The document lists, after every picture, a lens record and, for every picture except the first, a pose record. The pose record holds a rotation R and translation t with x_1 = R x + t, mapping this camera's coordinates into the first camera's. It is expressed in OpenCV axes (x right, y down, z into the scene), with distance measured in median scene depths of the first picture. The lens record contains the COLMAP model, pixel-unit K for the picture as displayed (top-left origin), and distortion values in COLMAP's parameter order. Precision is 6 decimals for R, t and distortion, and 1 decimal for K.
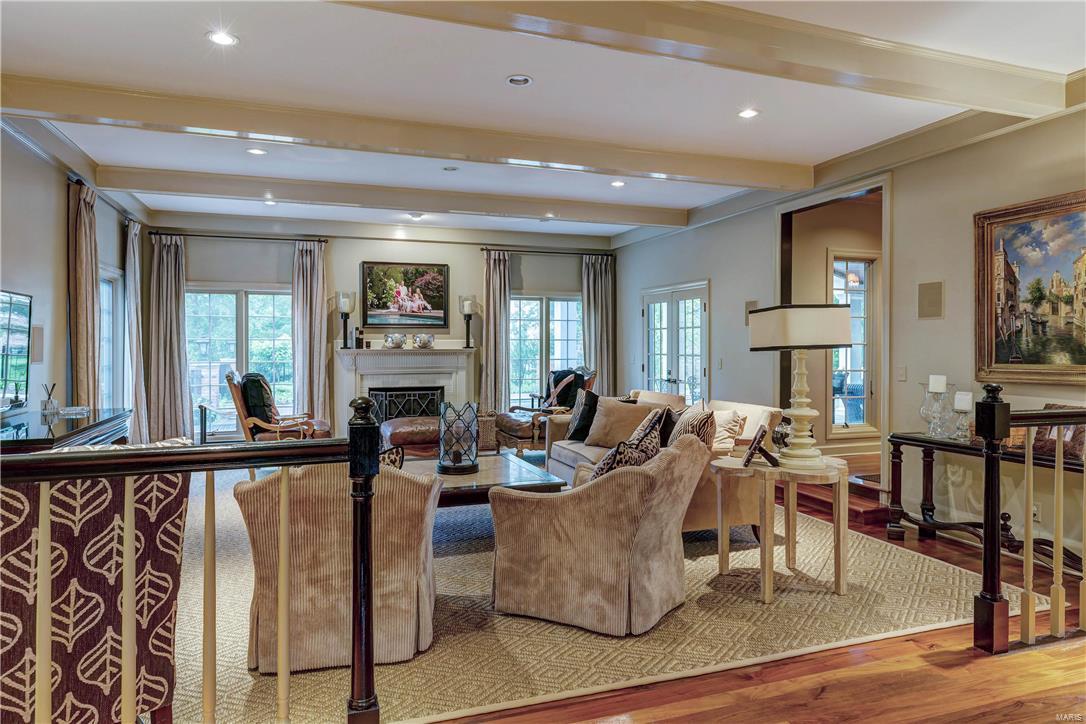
lens RADIAL K [[686.3, 0, 548.4], [0, 686.3, 352.1], [0, 0, 1]] dist [-0.002759, -0.003906]
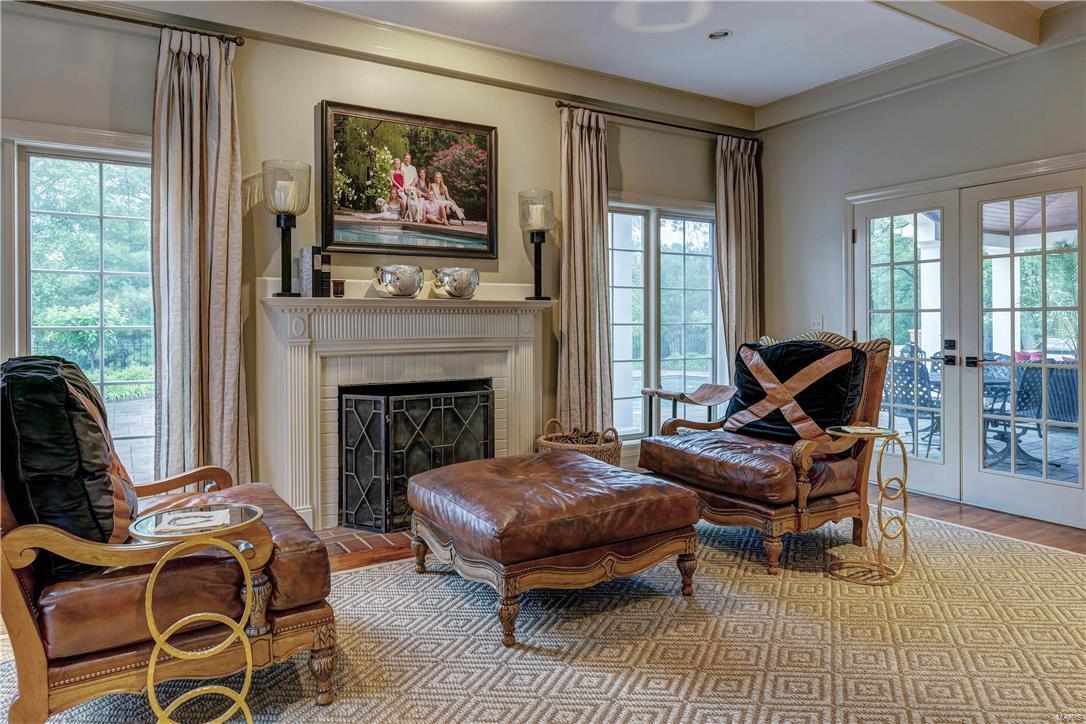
lens RADIAL K [[686.3, 0, 539.0], [0, 686.3, 327.2], [0, 0, 1]] dist [-0.002759, -0.003906]
pose [[0.978758, -0.005259, 0.204953, -0.222989], [0.006122, 0.999975, -0.003577, 0.015970], [-0.204929, 0.004755, 0.978765, 0.532254]]
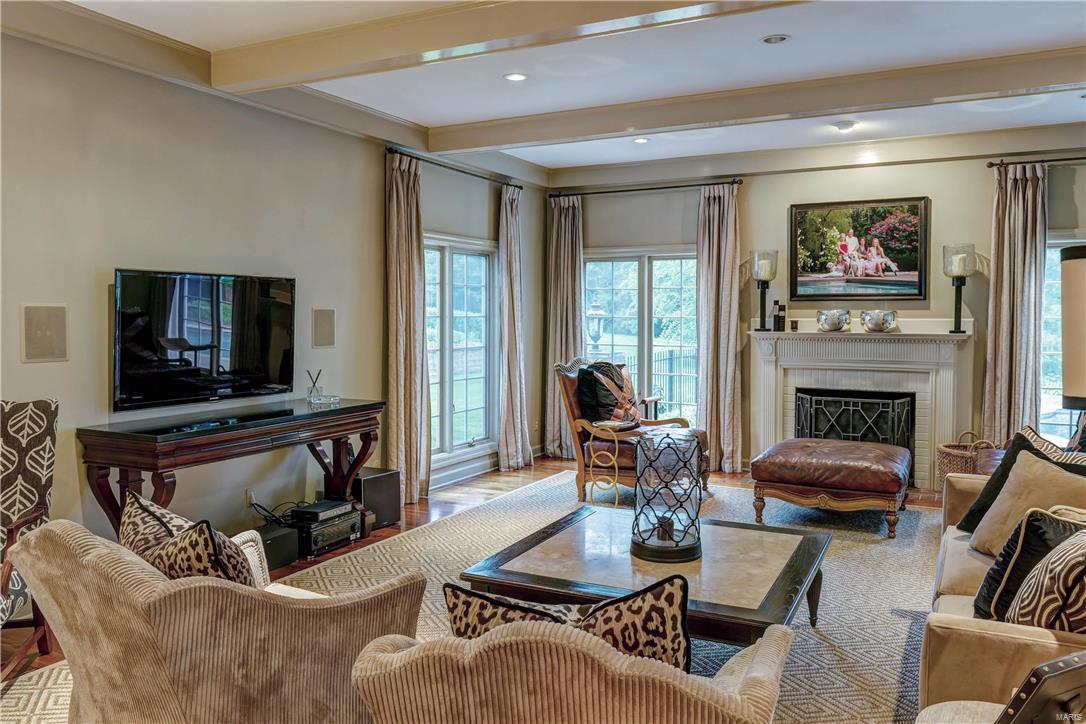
lens RADIAL K [[825.5, 0, 551.2], [0, 825.5, 341.6], [0, 0, 1]] dist [0.001824, -0.001347]
pose [[0.678822, 0.026786, -0.733814, 0.177632], [-0.009793, 0.999576, 0.027428, -0.014755], [0.734238, -0.011433, 0.678796, 0.251914]]
